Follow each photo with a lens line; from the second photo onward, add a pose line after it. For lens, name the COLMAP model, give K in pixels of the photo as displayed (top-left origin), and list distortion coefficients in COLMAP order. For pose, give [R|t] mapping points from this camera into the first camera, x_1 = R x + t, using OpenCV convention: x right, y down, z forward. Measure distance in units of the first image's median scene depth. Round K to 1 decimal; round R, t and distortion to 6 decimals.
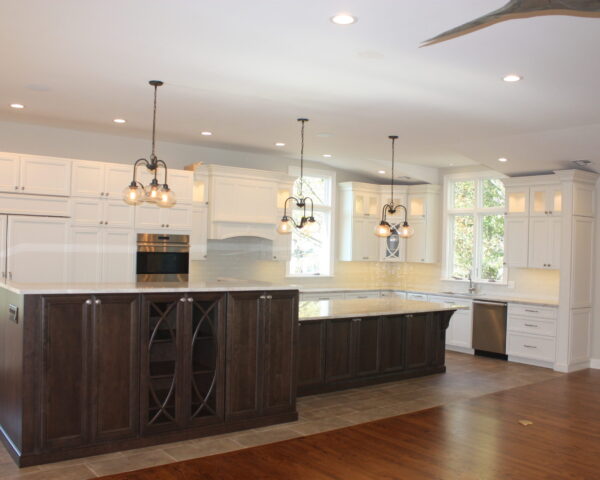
lens RADIAL K [[596.9, 0, 300.0], [0, 596.9, 240.0], [0, 0, 1]] dist [-0.138135, 0.034024]
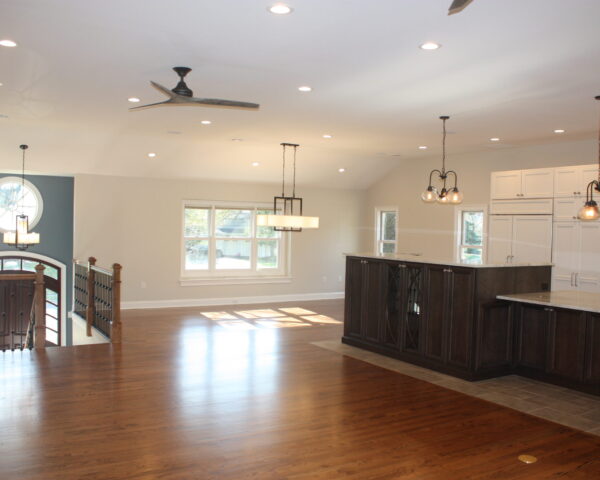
lens RADIAL K [[596.9, 0, 300.0], [0, 596.9, 240.0], [0, 0, 1]] dist [-0.138135, 0.034024]
pose [[-0.111618, -0.009442, -0.993706, 1.095479], [-0.013403, 0.999878, -0.007995, 0.039711], [0.993661, 0.012427, -0.111731, 0.739511]]
